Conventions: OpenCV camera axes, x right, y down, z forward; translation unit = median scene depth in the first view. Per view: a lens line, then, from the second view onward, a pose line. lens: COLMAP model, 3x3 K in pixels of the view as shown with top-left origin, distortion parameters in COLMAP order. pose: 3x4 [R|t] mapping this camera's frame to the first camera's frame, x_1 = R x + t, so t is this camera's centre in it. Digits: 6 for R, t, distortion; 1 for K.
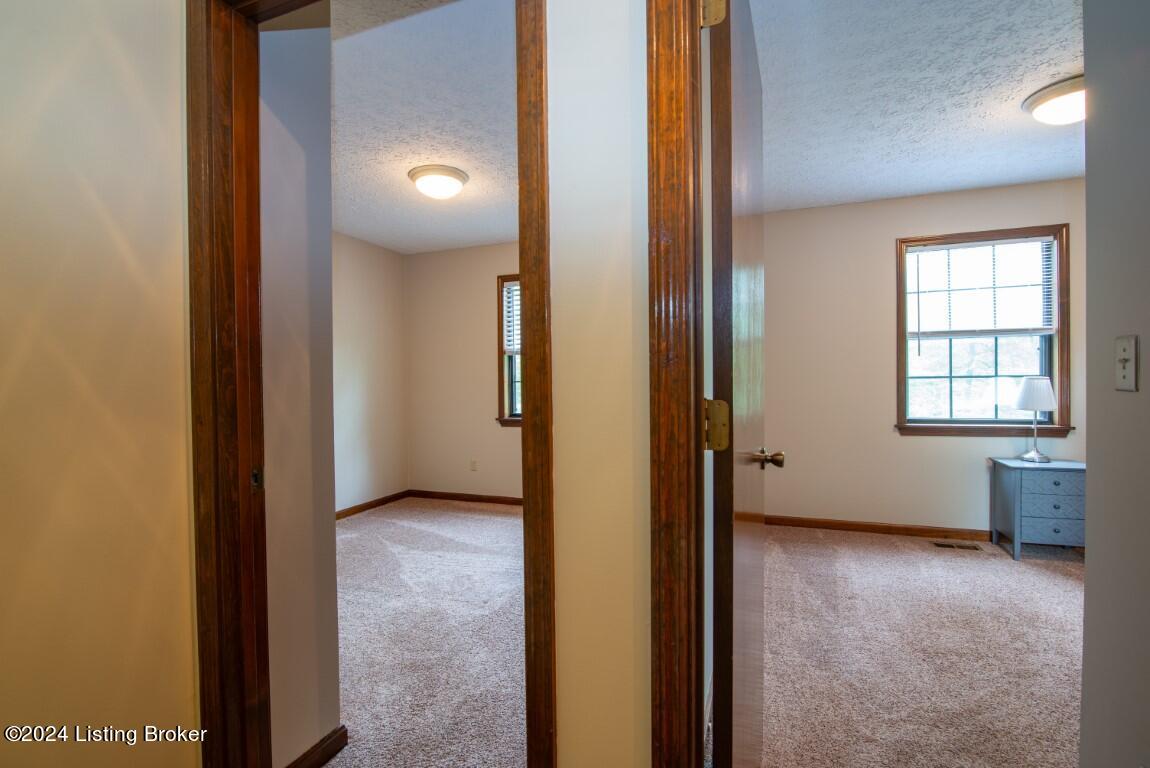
lens RADIAL K [[528.6, 0, 569.7], [0, 528.6, 389.3], [0, 0, 1]] dist [-0.017718, 0.000313]
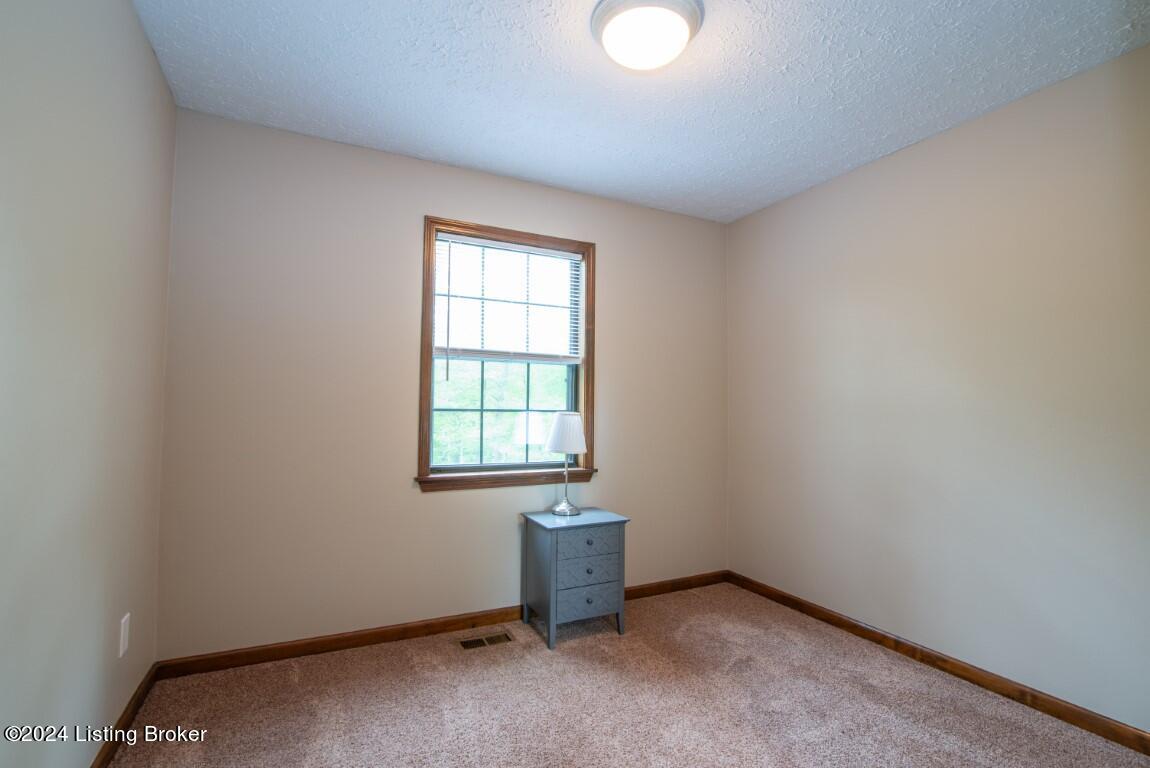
lens RADIAL K [[528.6, 0, 569.7], [0, 528.6, 389.3], [0, 0, 1]] dist [-0.017718, 0.000313]
pose [[0.682420, 0.047719, 0.729401, 0.258827], [-0.008839, 0.998333, -0.057043, -0.011492], [-0.730907, 0.032480, 0.681704, 0.392377]]
